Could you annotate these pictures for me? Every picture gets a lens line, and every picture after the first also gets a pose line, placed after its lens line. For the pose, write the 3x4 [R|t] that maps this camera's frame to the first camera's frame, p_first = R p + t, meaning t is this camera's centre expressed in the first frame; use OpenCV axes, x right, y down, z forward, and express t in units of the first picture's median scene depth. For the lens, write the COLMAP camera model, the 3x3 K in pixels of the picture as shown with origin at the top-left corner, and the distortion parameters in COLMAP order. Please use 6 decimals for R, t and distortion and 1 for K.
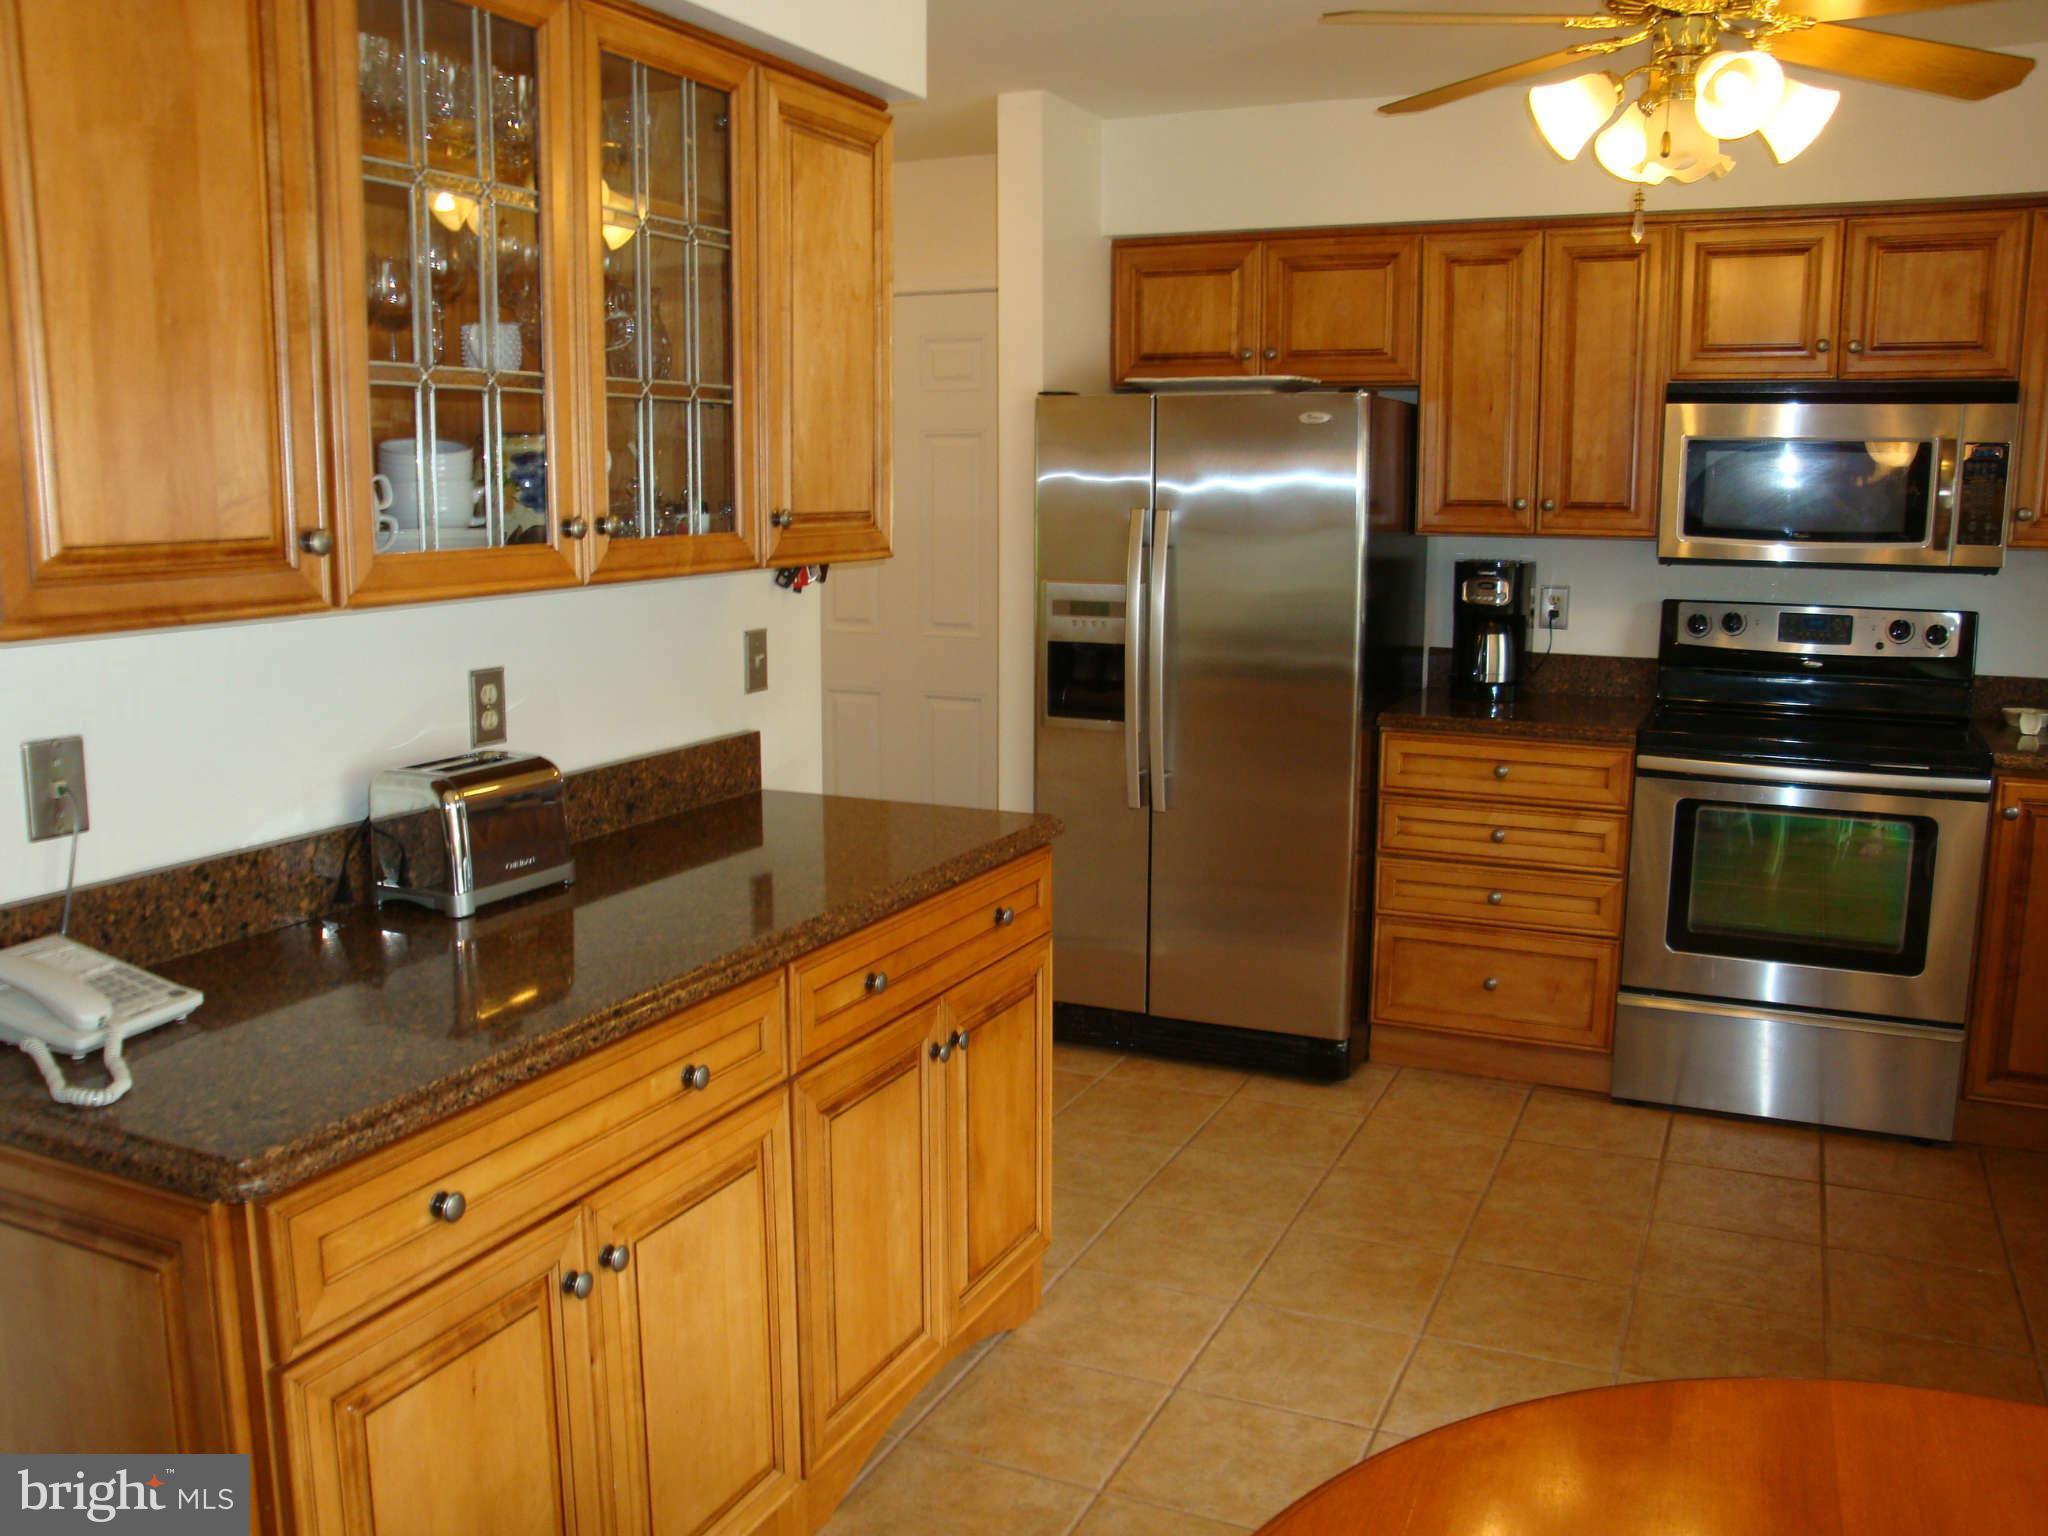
lens RADIAL K [[1710.8, 0, 1017.2], [0, 1710.8, 762.3], [0, 0, 1]] dist [-0.155164, 0.130835]
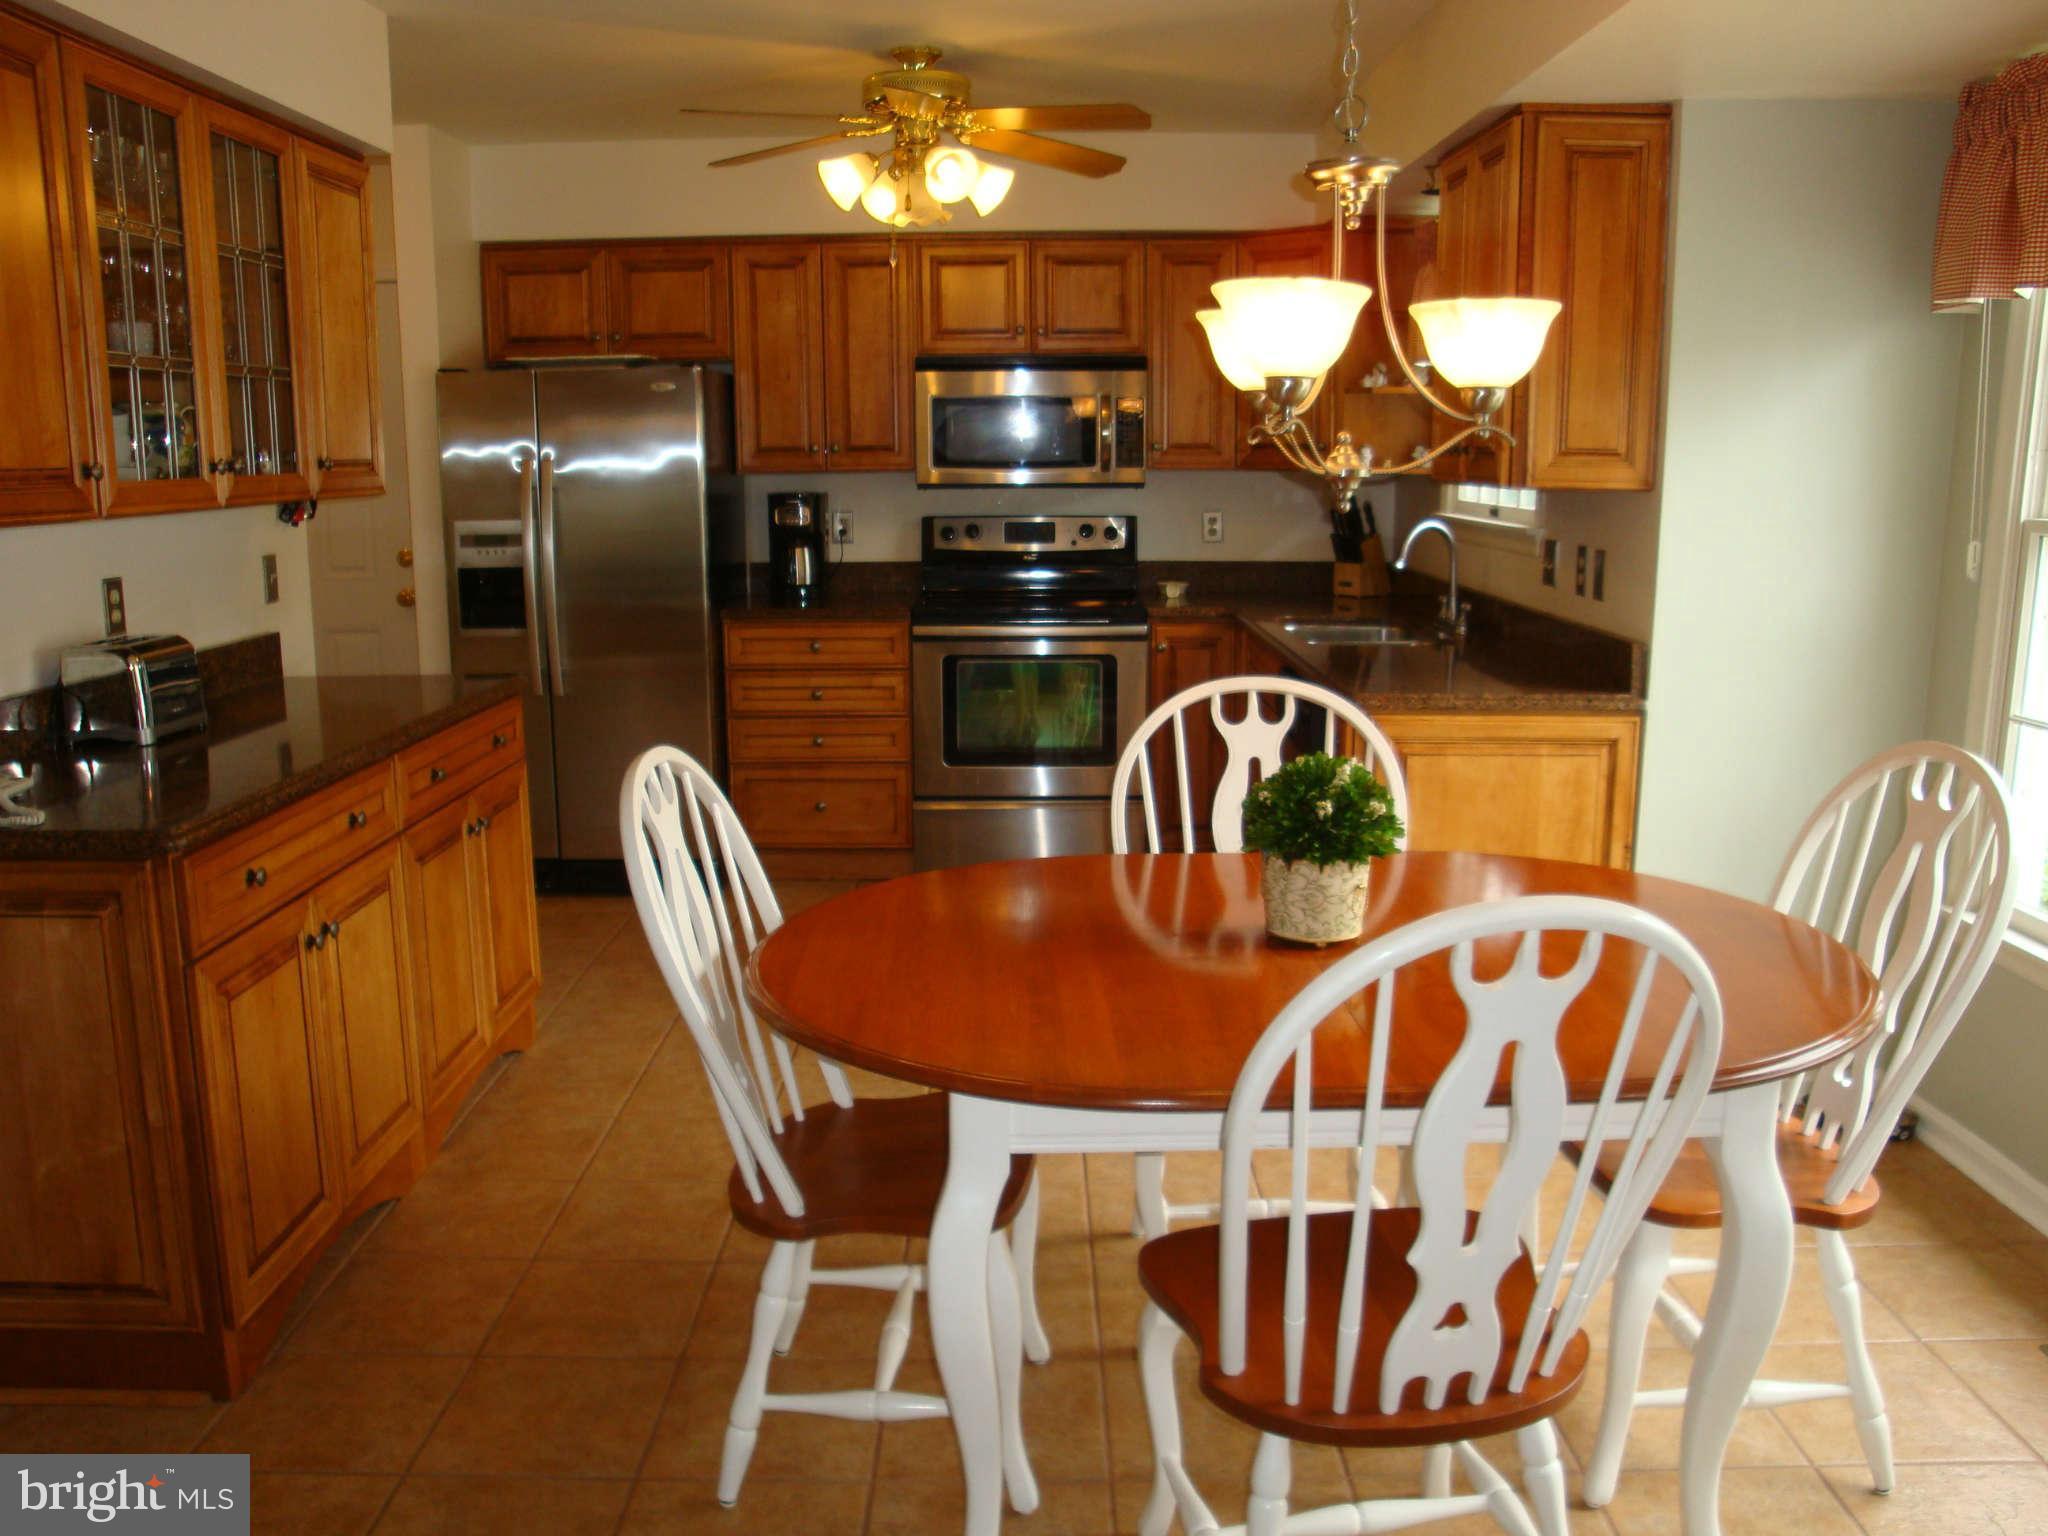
lens RADIAL K [[1710.8, 0, 1021.1], [0, 1710.8, 768.4], [0, 0, 1]] dist [-0.155164, 0.130835]
pose [[0.909697, -0.084812, 0.406520, -0.137401], [0.075780, 0.996389, 0.038298, 0.068164], [-0.408300, -0.004033, 0.912839, -0.336757]]
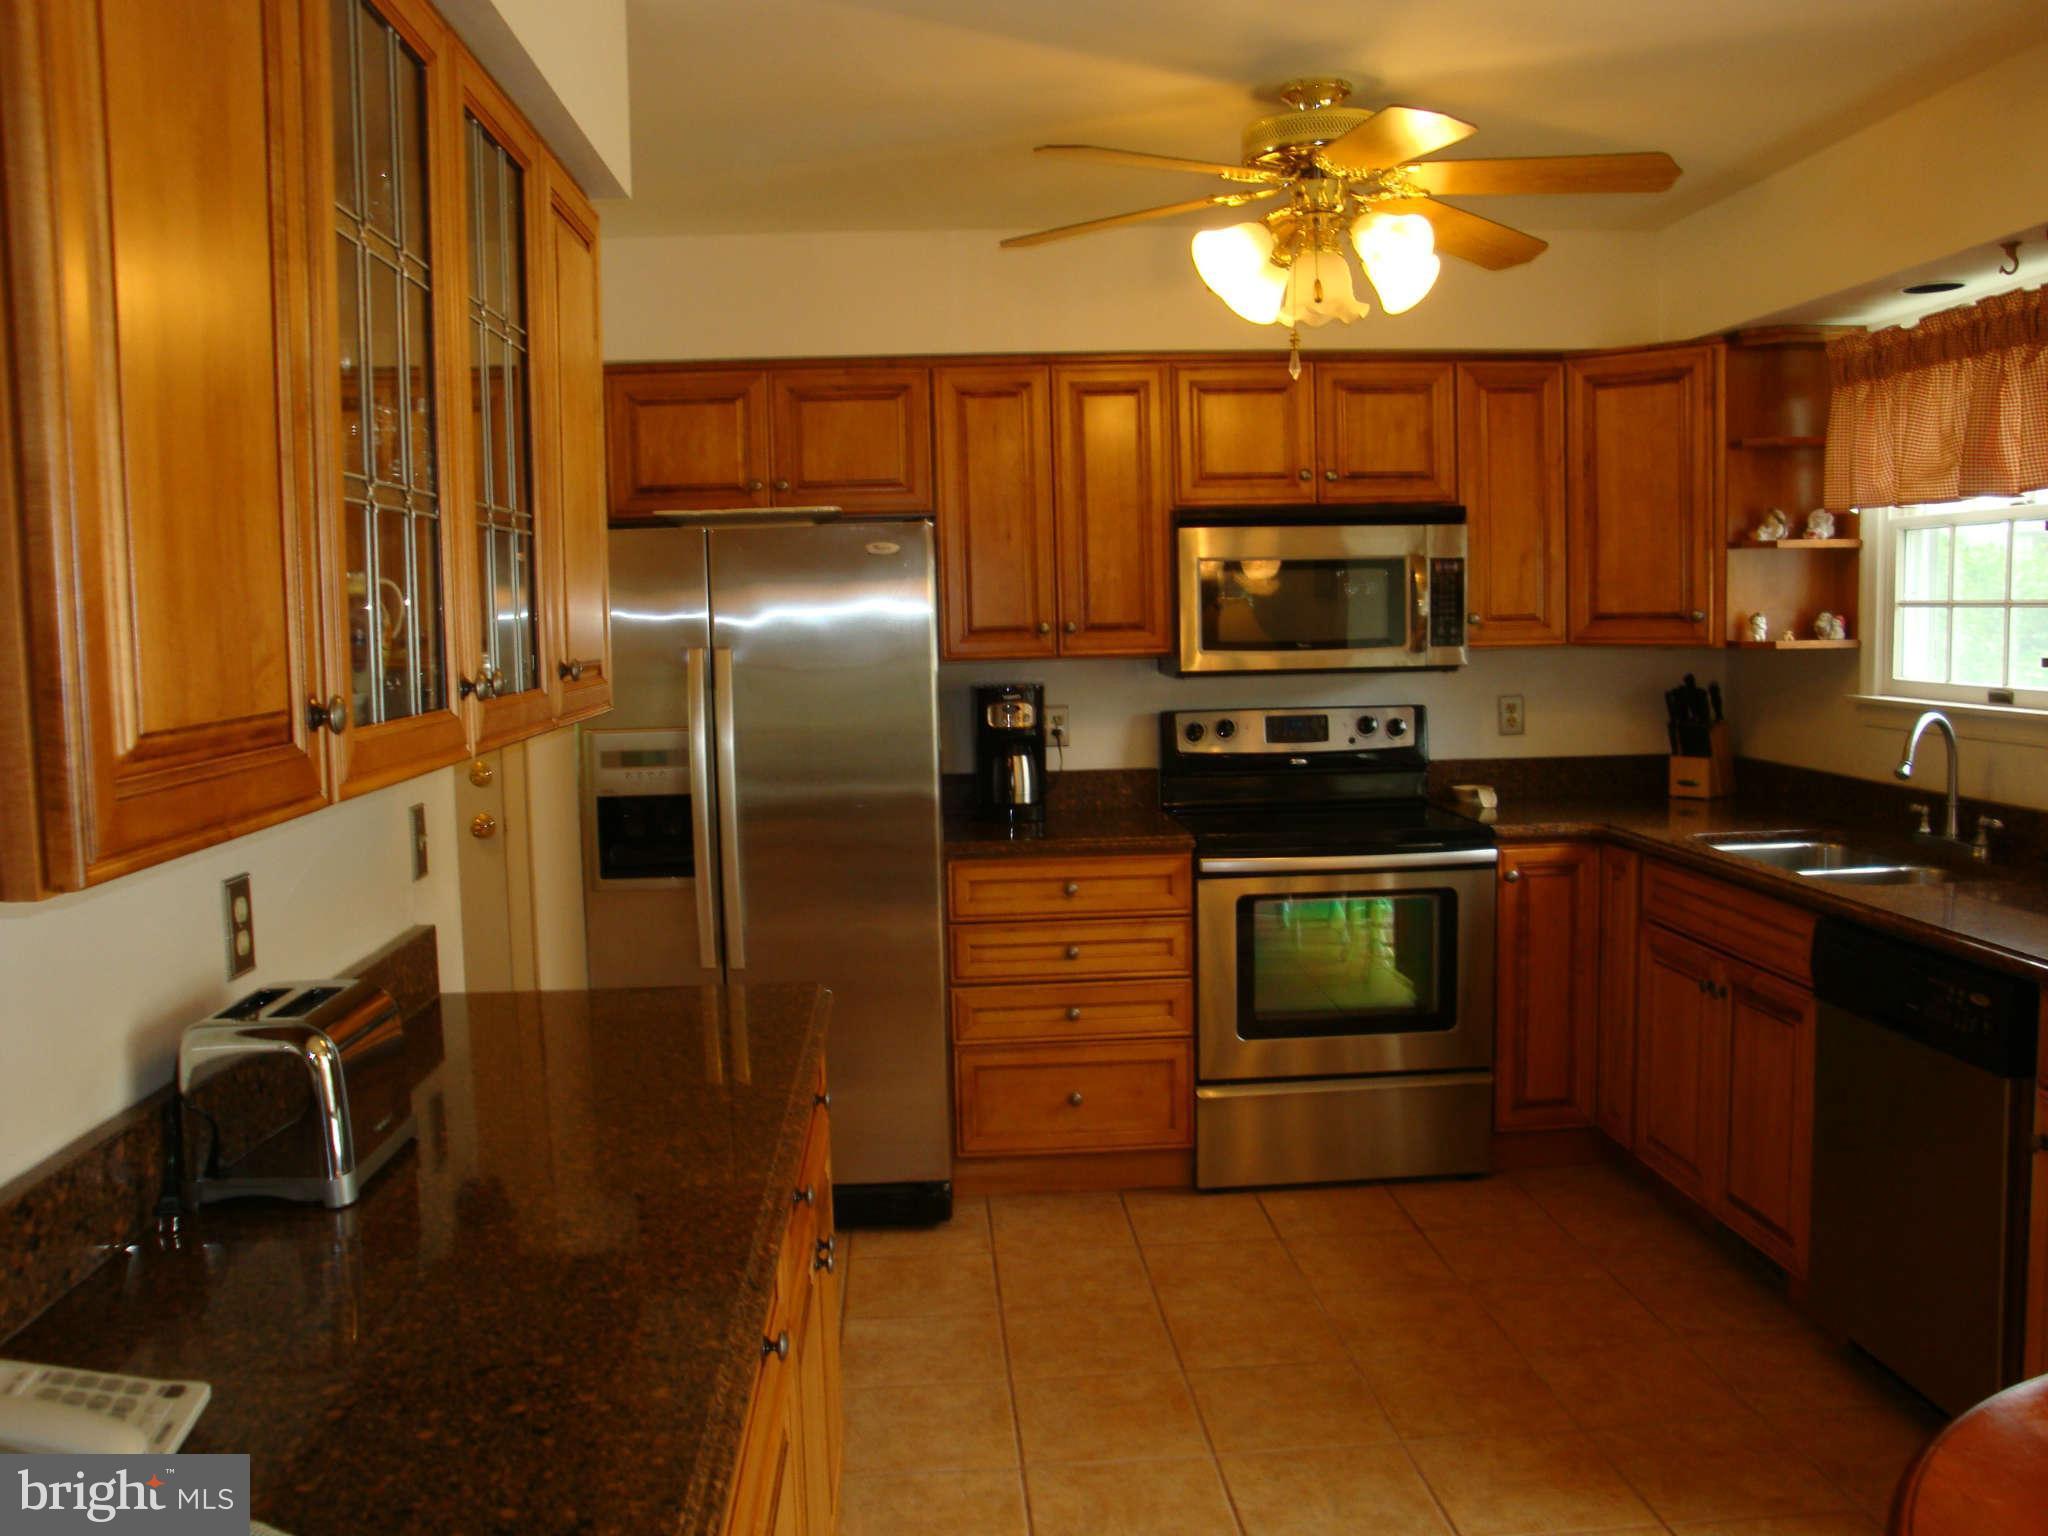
lens RADIAL K [[1710.8, 0, 1019.2], [0, 1710.8, 754.1], [0, 0, 1]] dist [-0.155164, 0.130835]
pose [[0.878877, -0.064150, 0.472716, -0.241256], [0.103512, 0.992953, -0.057702, -0.020663], [-0.465684, 0.099645, 0.879323, 0.109947]]
